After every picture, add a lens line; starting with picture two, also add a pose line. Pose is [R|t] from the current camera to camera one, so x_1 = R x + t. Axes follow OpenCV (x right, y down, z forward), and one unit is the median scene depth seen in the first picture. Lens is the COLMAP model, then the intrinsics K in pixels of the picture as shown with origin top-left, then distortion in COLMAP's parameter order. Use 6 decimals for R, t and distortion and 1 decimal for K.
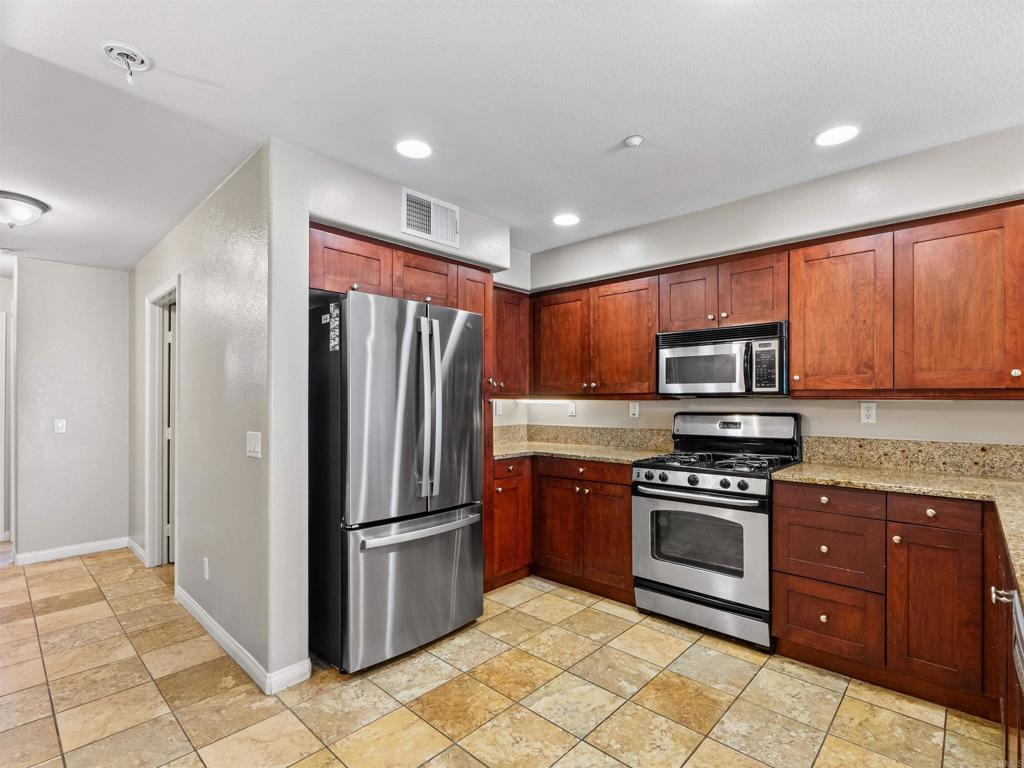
lens RADIAL K [[493.9, 0, 519.6], [0, 493.9, 401.2], [0, 0, 1]] dist [-0.005017, -0.000697]
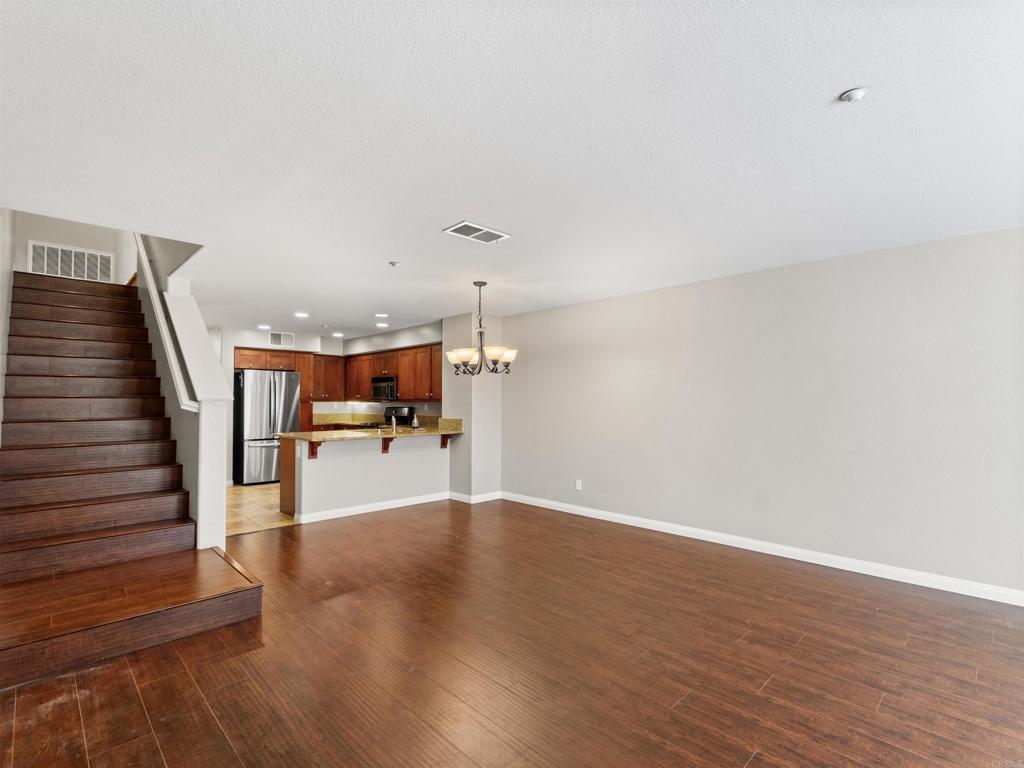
lens RADIAL K [[493.9, 0, 516.9], [0, 493.9, 397.7], [0, 0, 1]] dist [-0.005017, -0.000697]
pose [[0.999051, 0.000863, -0.043556, 1.384501], [-0.001402, 0.999923, -0.012360, 0.005253], [0.043542, 0.012410, 0.998975, -1.901432]]
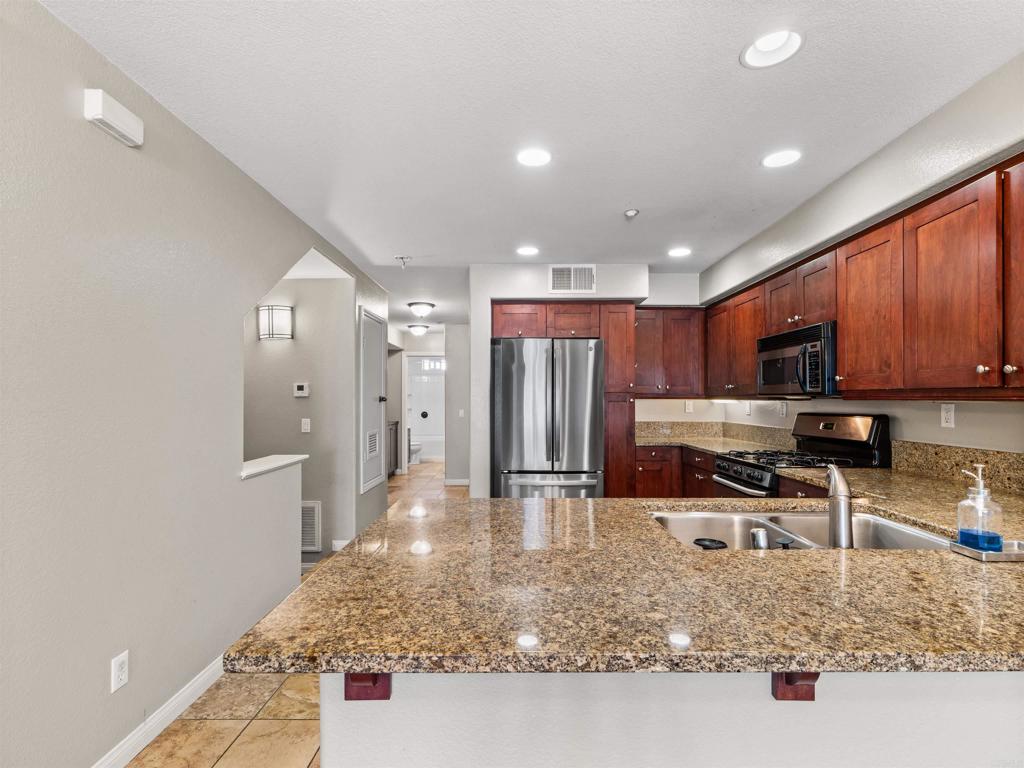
lens RADIAL K [[493.9, 0, 507.0], [0, 493.9, 398.6], [0, 0, 1]] dist [-0.005017, -0.000697]
pose [[0.664675, 0.000270, -0.747133, 0.847550], [-0.004165, 0.999986, -0.003344, -0.000176], [0.747121, 0.005335, 0.664666, -0.148117]]
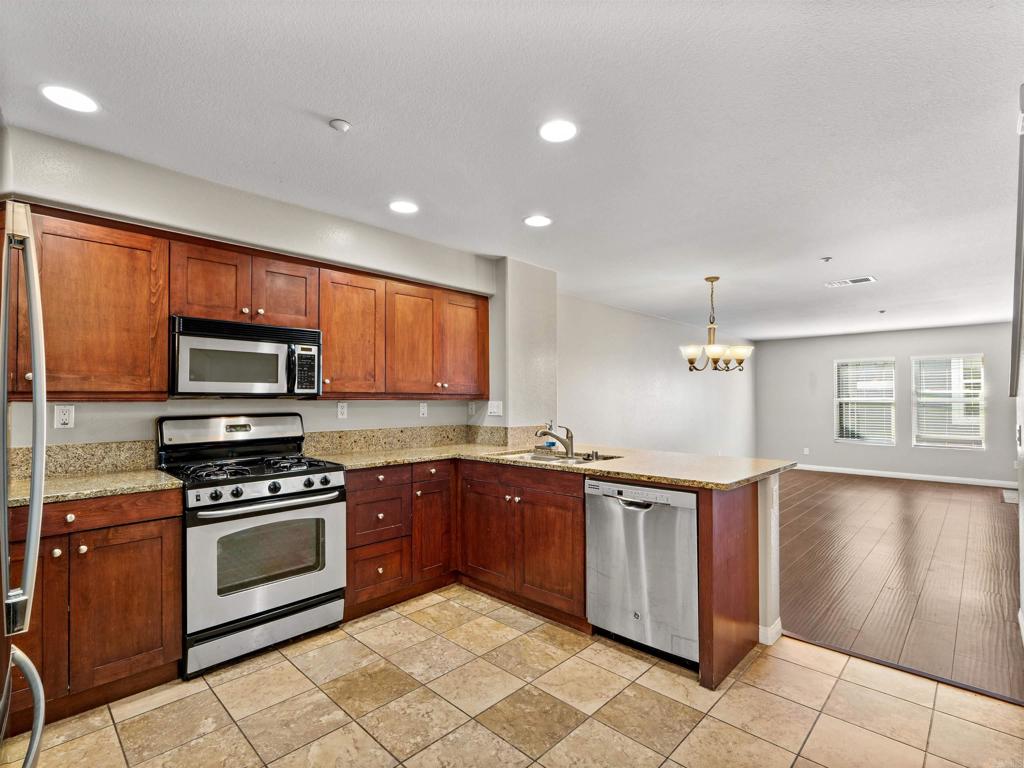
lens RADIAL K [[493.9, 0, 518.7], [0, 493.9, 393.3], [0, 0, 1]] dist [-0.005017, -0.000697]
pose [[0.008436, 0.012325, 0.999888, -0.576145], [0.006620, 0.999901, -0.012381, -0.002285], [-0.999942, 0.006724, 0.008354, 0.537505]]
